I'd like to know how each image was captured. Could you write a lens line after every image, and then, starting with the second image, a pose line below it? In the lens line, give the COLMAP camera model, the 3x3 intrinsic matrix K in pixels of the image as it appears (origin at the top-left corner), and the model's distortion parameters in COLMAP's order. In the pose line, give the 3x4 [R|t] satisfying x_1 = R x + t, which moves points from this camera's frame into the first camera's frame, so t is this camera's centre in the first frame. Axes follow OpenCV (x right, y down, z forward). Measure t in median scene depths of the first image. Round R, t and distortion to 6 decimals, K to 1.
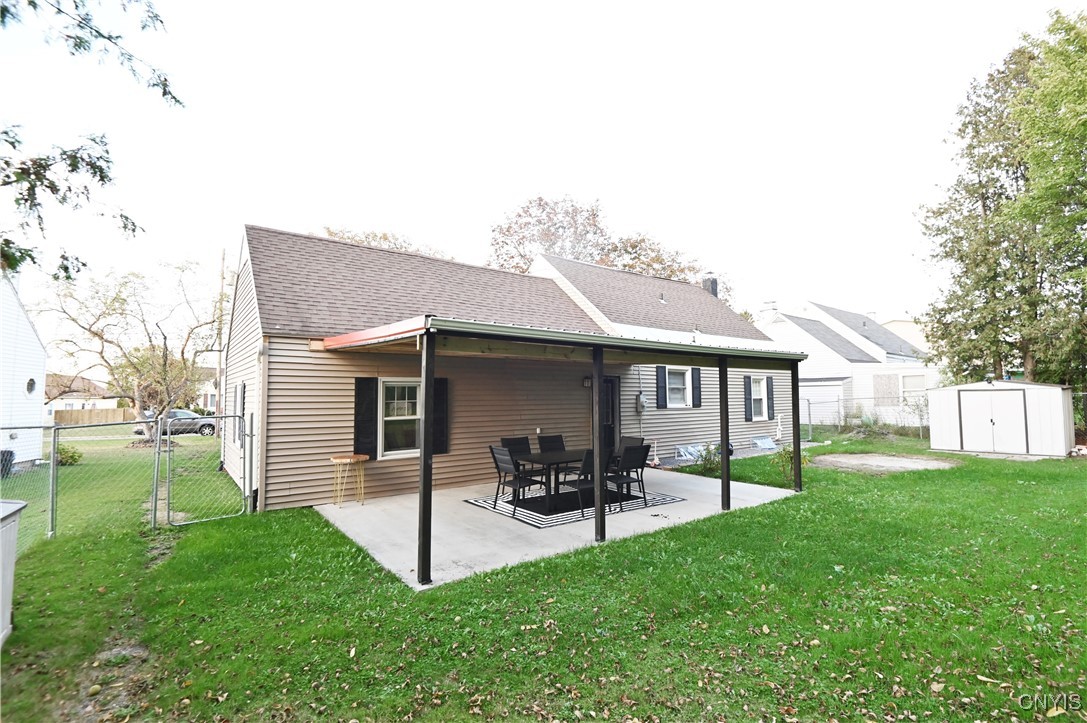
lens RADIAL K [[498.6, 0, 543.5], [0, 498.6, 364.5], [0, 0, 1]] dist [-0.001604, -0.022850]
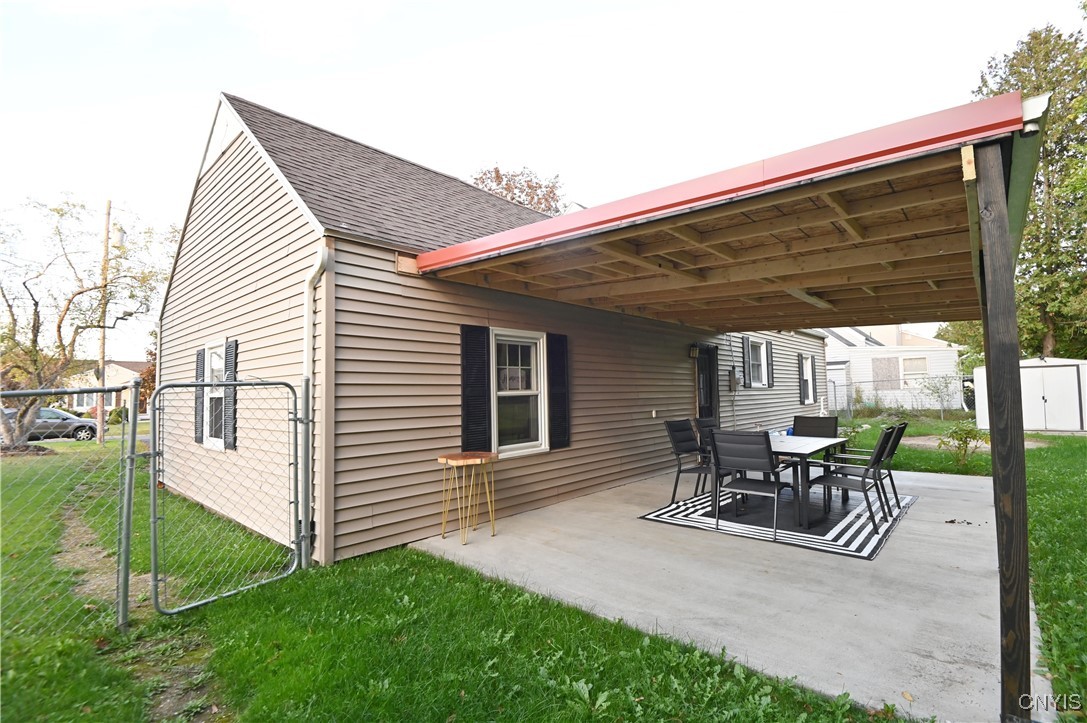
lens RADIAL K [[498.6, 0, 543.5], [0, 498.6, 364.5], [0, 0, 1]] dist [-0.001604, -0.022850]
pose [[0.981382, -0.000371, 0.192067, -0.382432], [-0.000264, 0.999995, 0.003281, 0.069888], [-0.192067, -0.003271, 0.981376, 0.372941]]
